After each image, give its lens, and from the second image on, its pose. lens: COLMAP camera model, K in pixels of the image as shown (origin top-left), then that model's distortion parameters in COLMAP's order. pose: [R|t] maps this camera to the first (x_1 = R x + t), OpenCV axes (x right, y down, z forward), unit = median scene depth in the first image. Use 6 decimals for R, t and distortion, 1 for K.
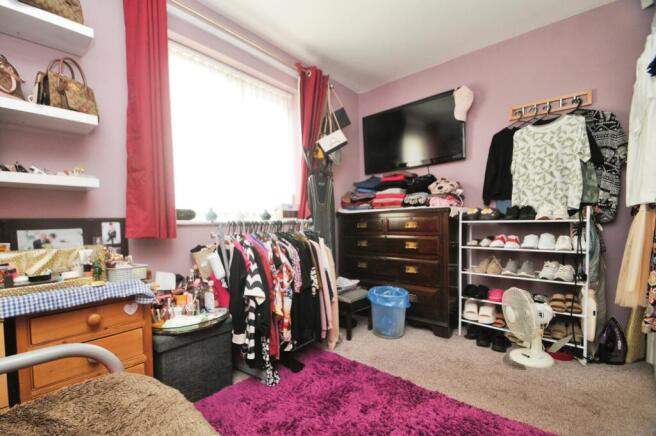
lens RADIAL K [[284.5, 0, 328.0], [0, 284.5, 218.0], [0, 0, 1]] dist [-0.000046, -0.000780]
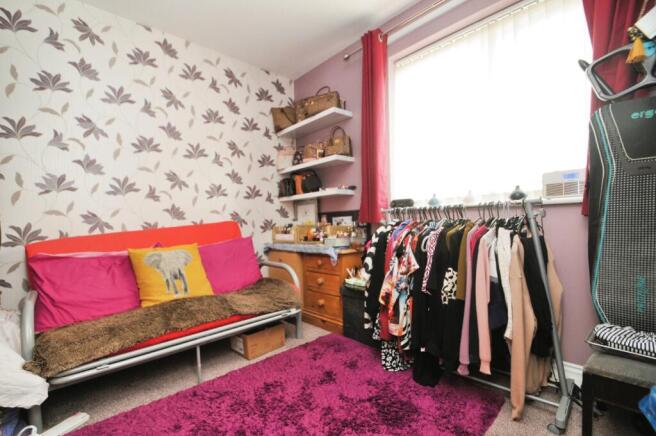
lens RADIAL K [[284.5, 0, 328.0], [0, 284.5, 218.0], [0, 0, 1]] dist [-0.000046, -0.000780]
pose [[-0.077043, 0.021032, -0.996806, 0.653215], [0.069686, 0.997446, 0.015659, 0.008229], [0.994589, -0.068257, -0.078312, 0.698813]]
